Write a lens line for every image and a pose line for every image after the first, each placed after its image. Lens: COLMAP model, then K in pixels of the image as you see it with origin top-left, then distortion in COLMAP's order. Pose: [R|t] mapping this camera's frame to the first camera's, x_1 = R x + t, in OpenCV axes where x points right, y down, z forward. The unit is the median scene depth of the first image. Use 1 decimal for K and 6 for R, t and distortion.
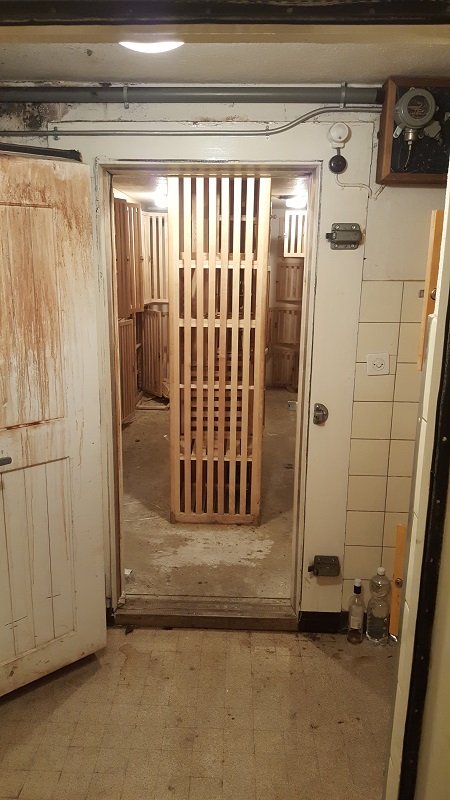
lens RADIAL K [[595.5, 0, 225.0], [0, 595.5, 400.0], [0, 0, 1]] dist [0.107633, -0.204262]
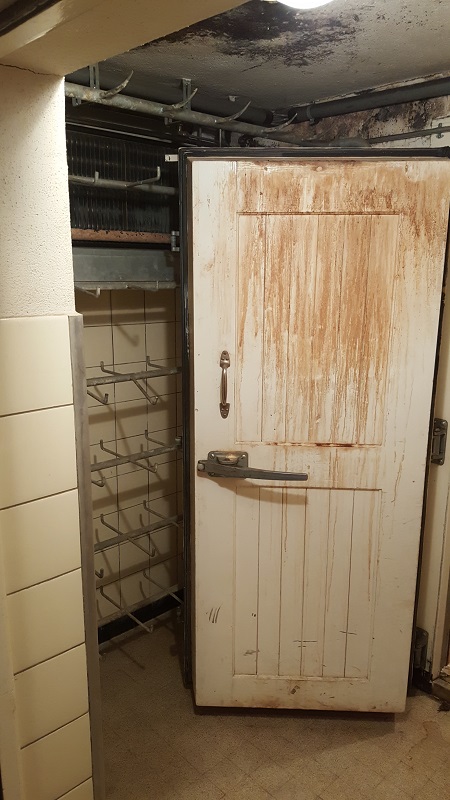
lens RADIAL K [[595.5, 0, 225.0], [0, 595.5, 400.0], [0, 0, 1]] dist [0.107633, -0.204262]
pose [[0.710373, 0.152159, -0.687181, 0.182437], [-0.164708, 0.985180, 0.047876, -0.044961], [0.684282, 0.079174, 0.724907, 0.187933]]
